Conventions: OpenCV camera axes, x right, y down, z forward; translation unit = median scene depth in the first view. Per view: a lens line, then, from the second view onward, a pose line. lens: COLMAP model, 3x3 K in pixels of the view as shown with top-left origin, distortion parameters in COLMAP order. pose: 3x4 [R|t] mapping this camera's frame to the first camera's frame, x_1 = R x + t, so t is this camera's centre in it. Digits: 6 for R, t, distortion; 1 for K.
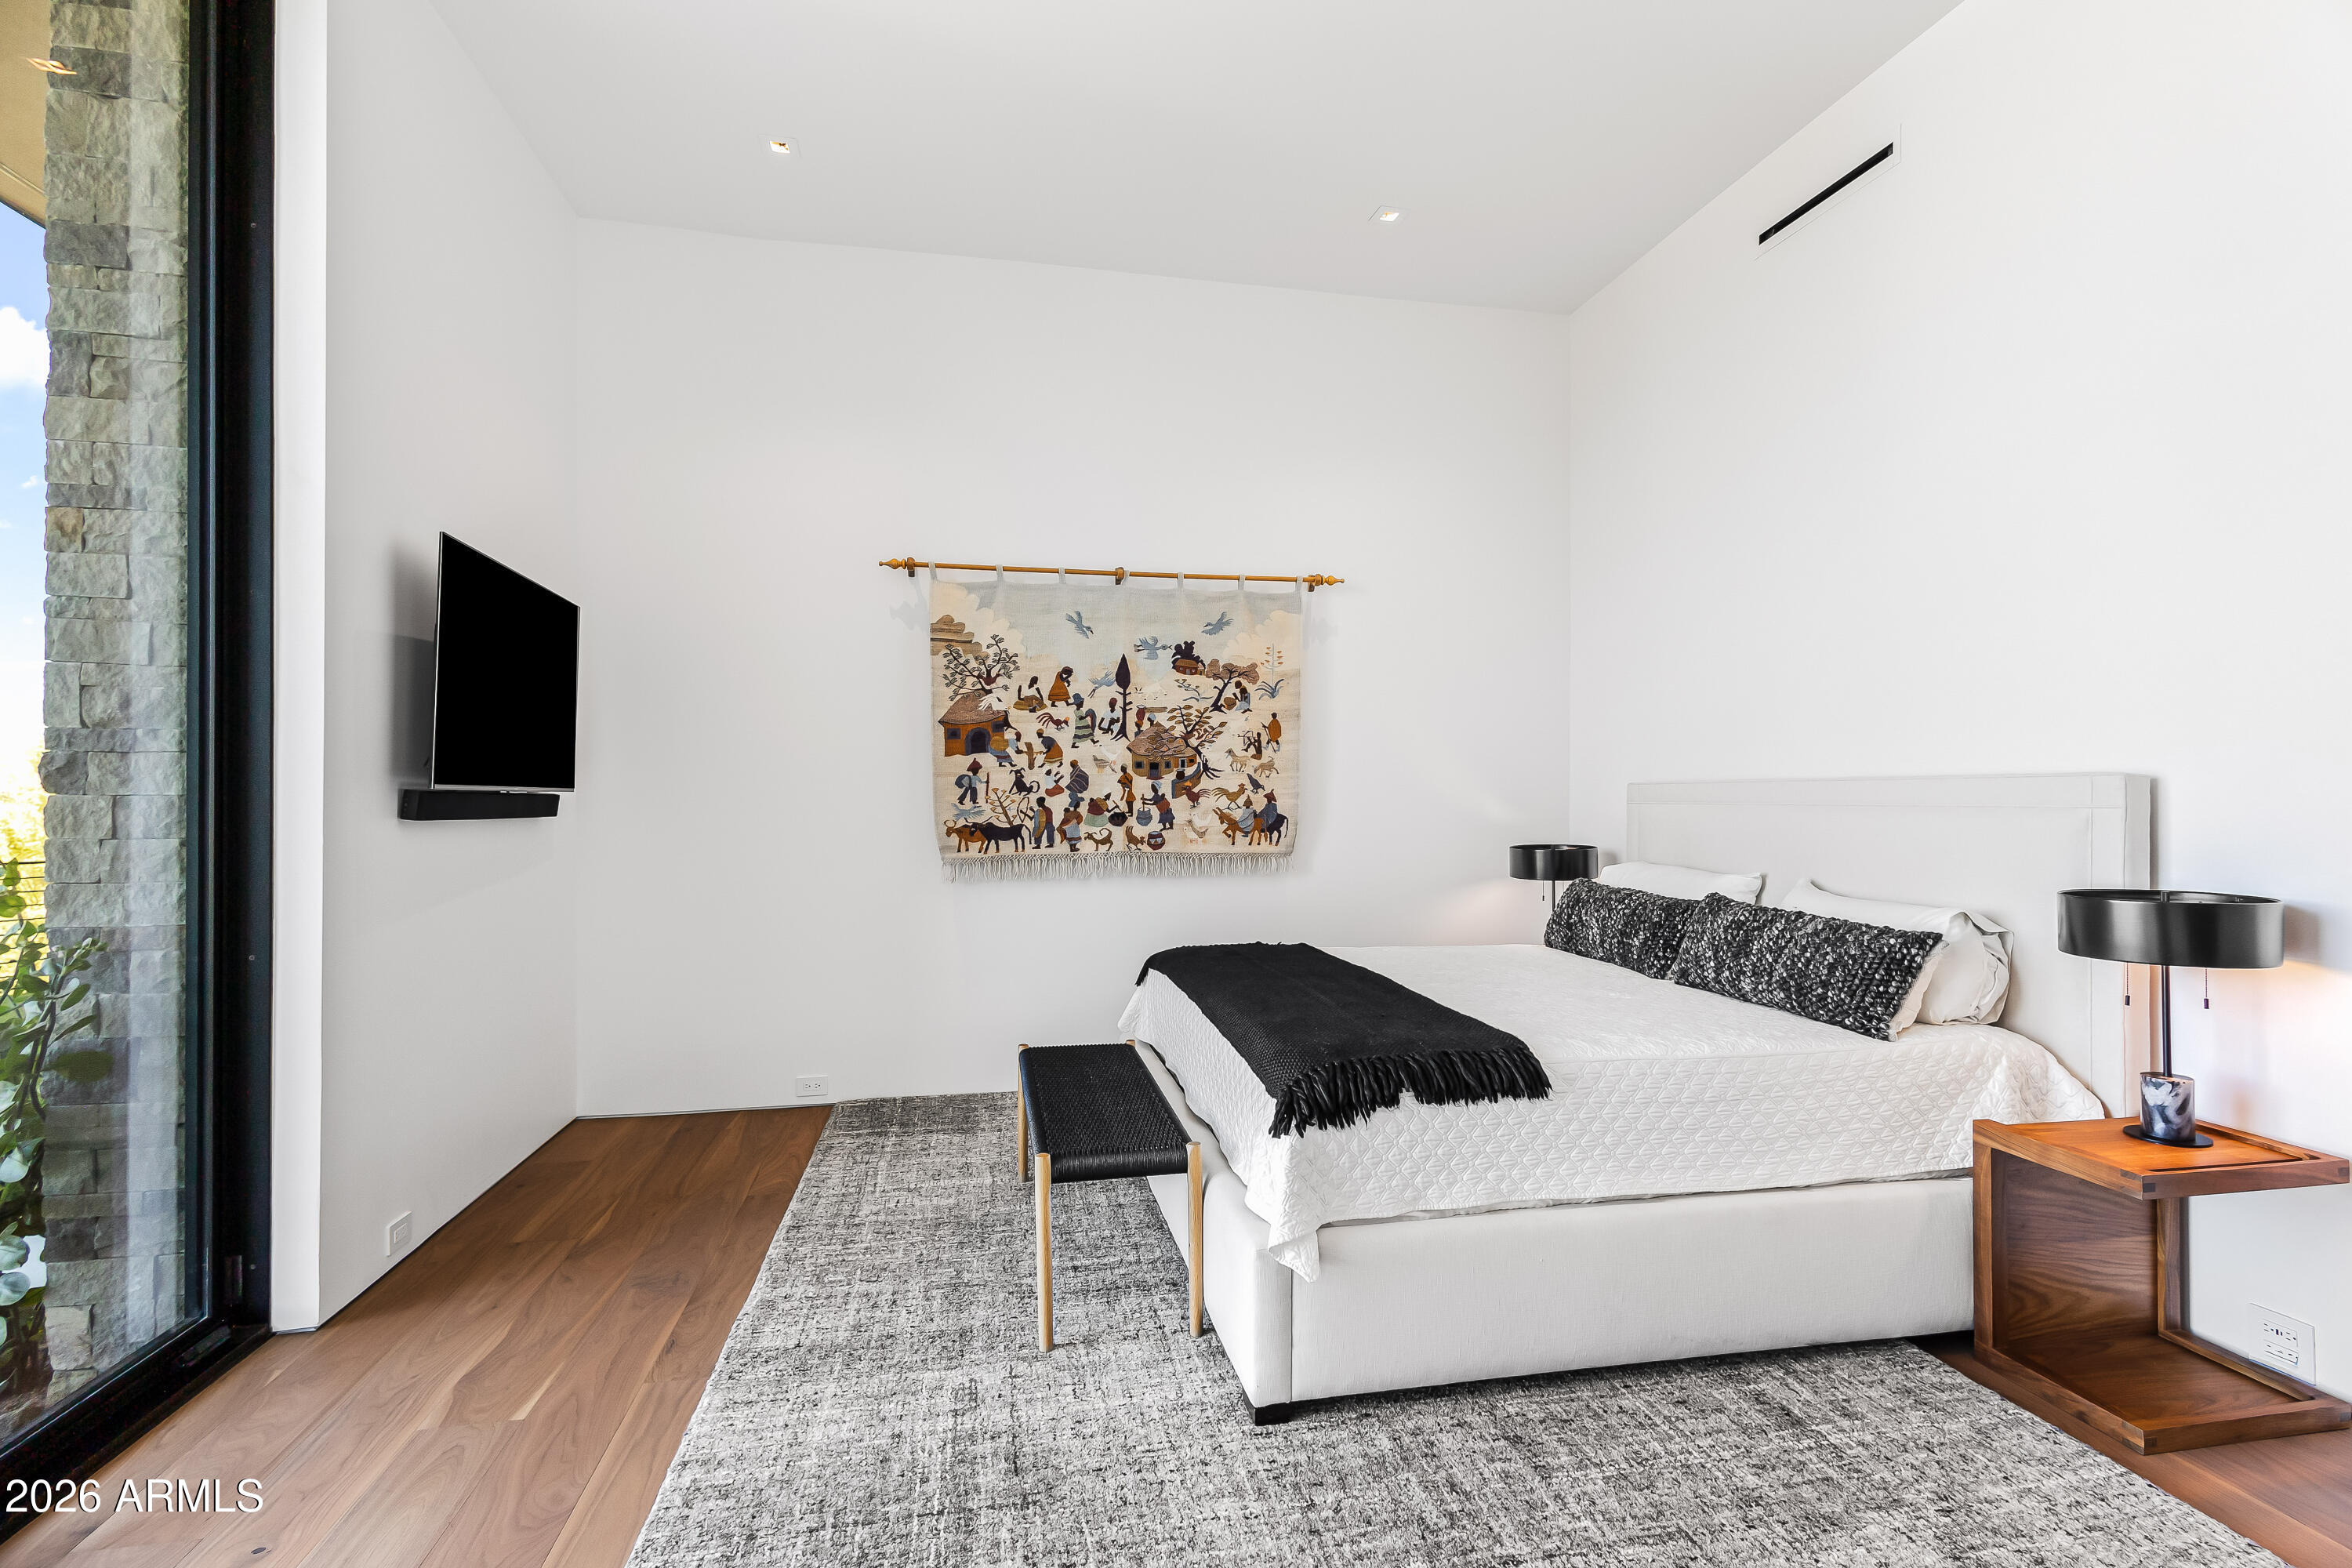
lens RADIAL K [[1117.8, 0, 1185.9], [0, 1117.8, 784.4], [0, 0, 1]] dist [0.010265, -0.000518]
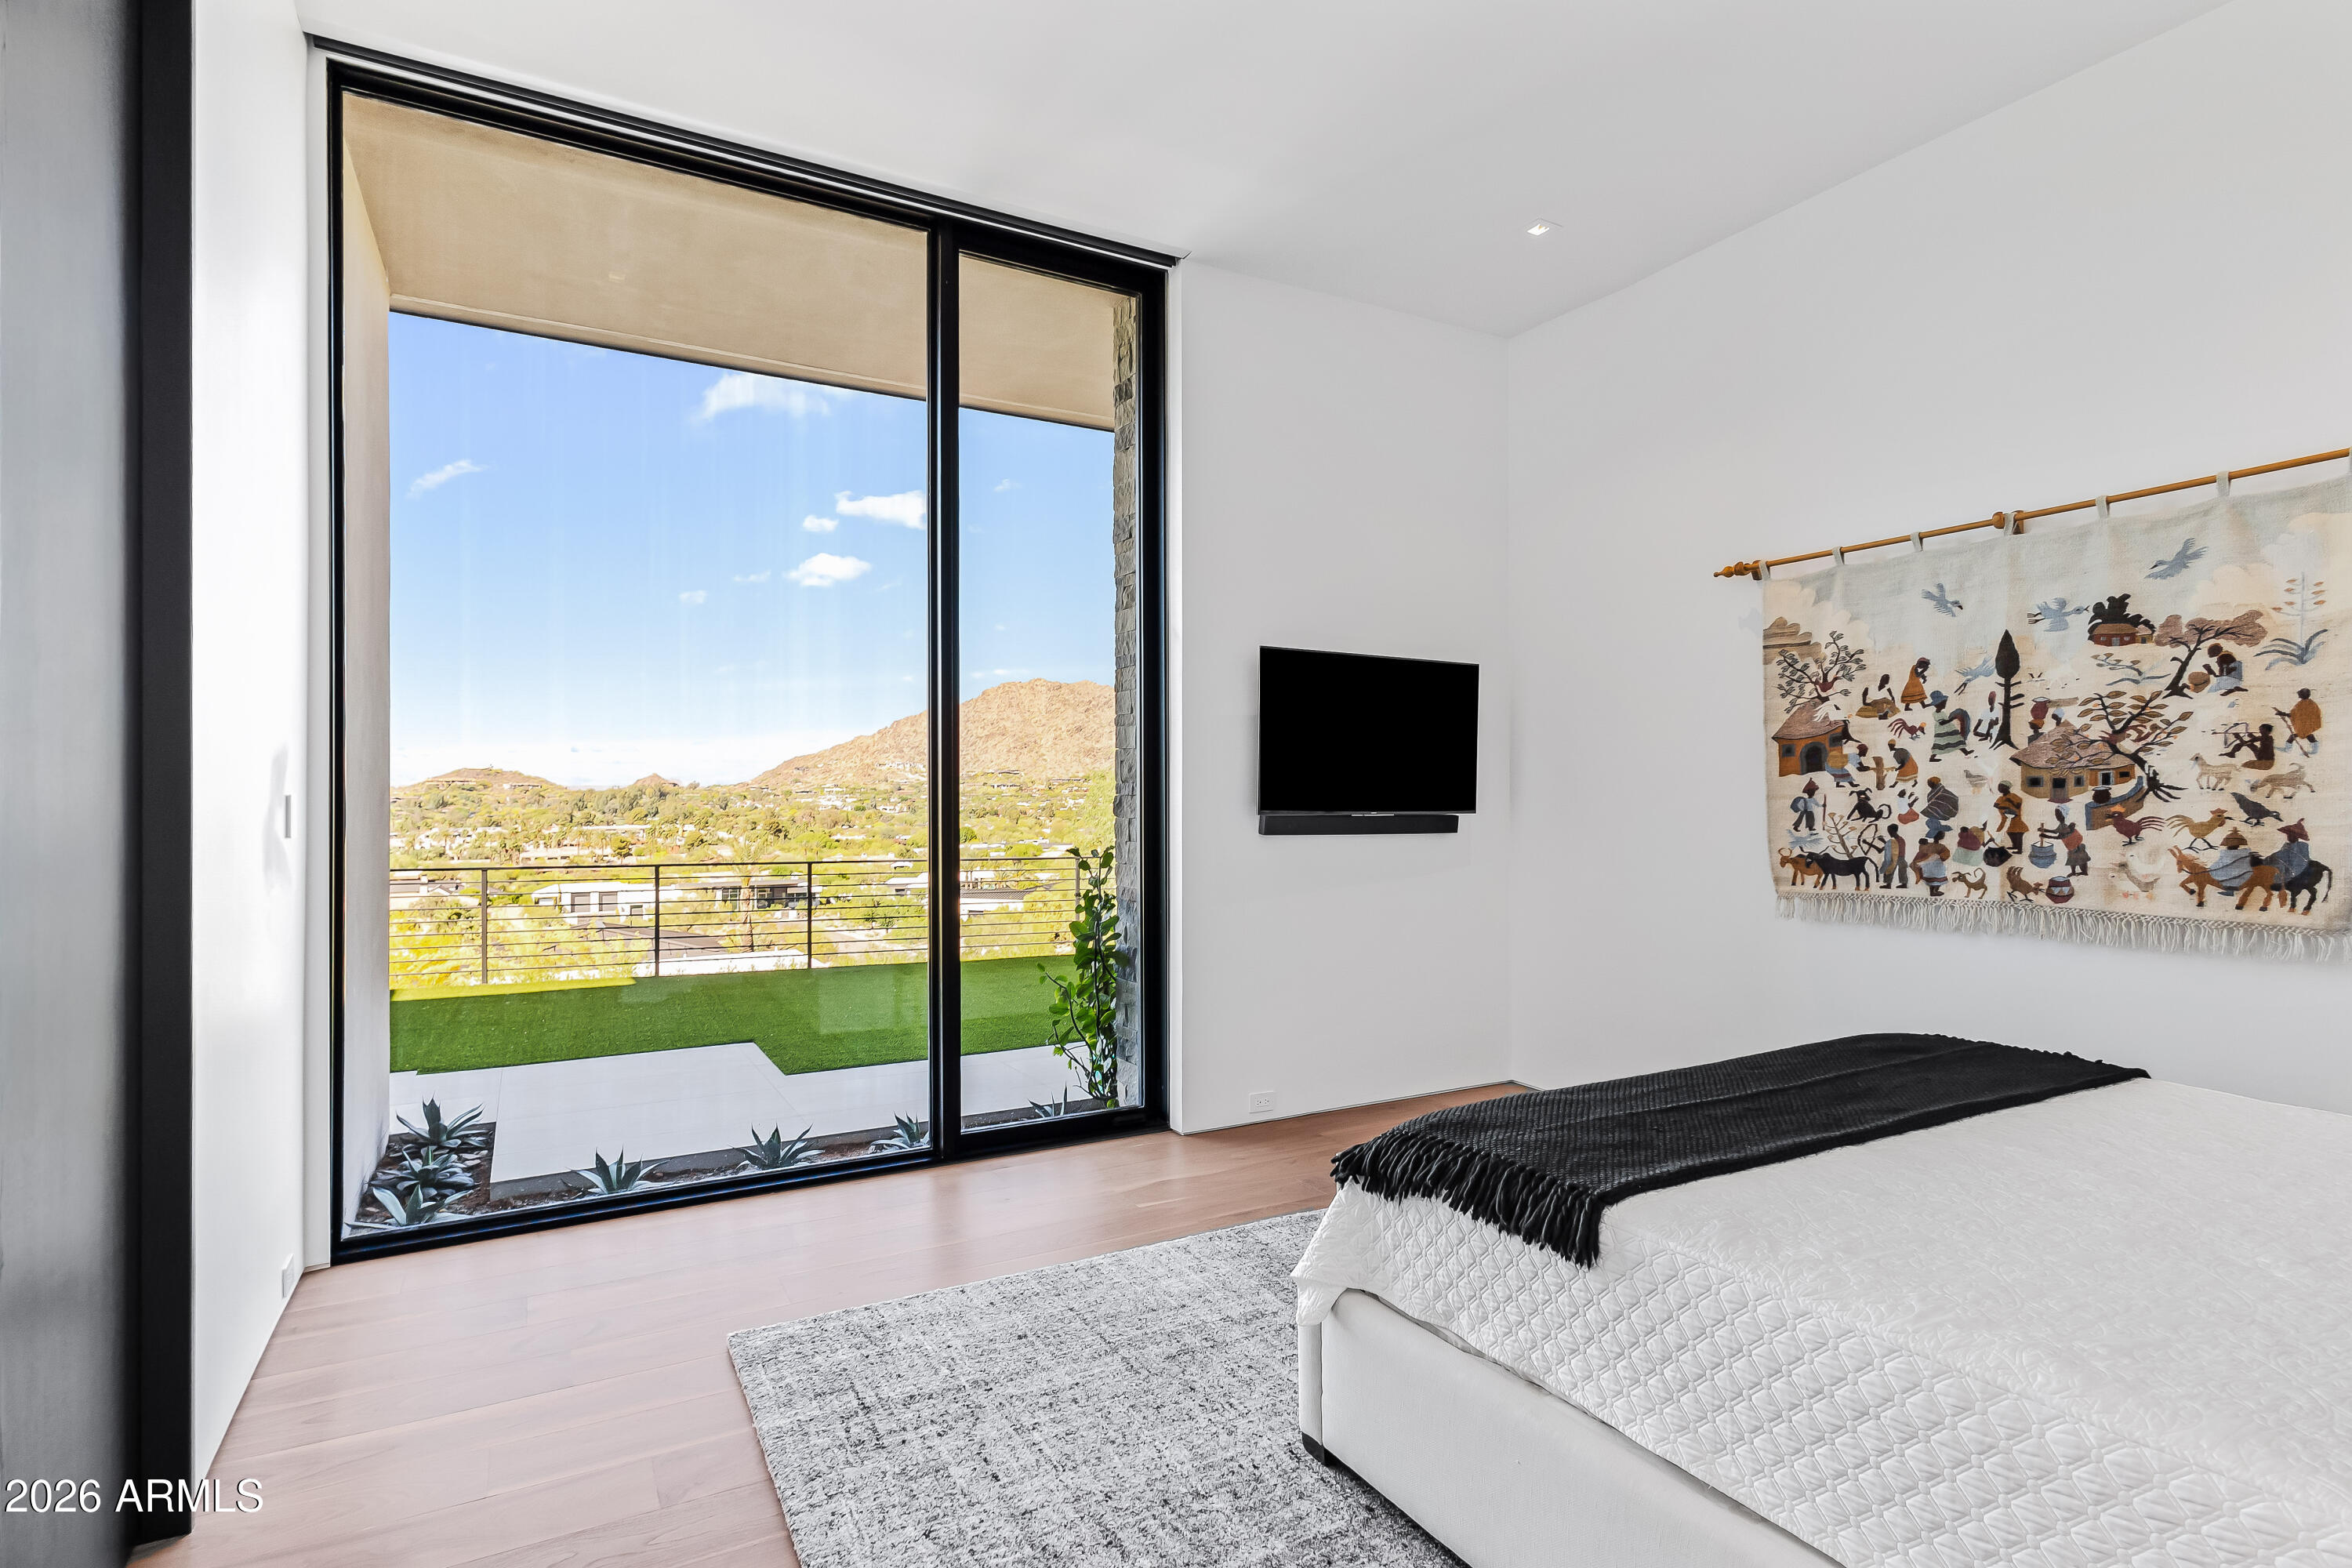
lens RADIAL K [[1117.8, 0, 1181.4], [0, 1117.8, 778.9], [0, 0, 1]] dist [0.010265, -0.000518]
pose [[0.318691, -0.017018, -0.947706, 0.466715], [0.013962, 0.999815, -0.013259, -0.017528], [0.947756, -0.009007, 0.318870, 0.257344]]
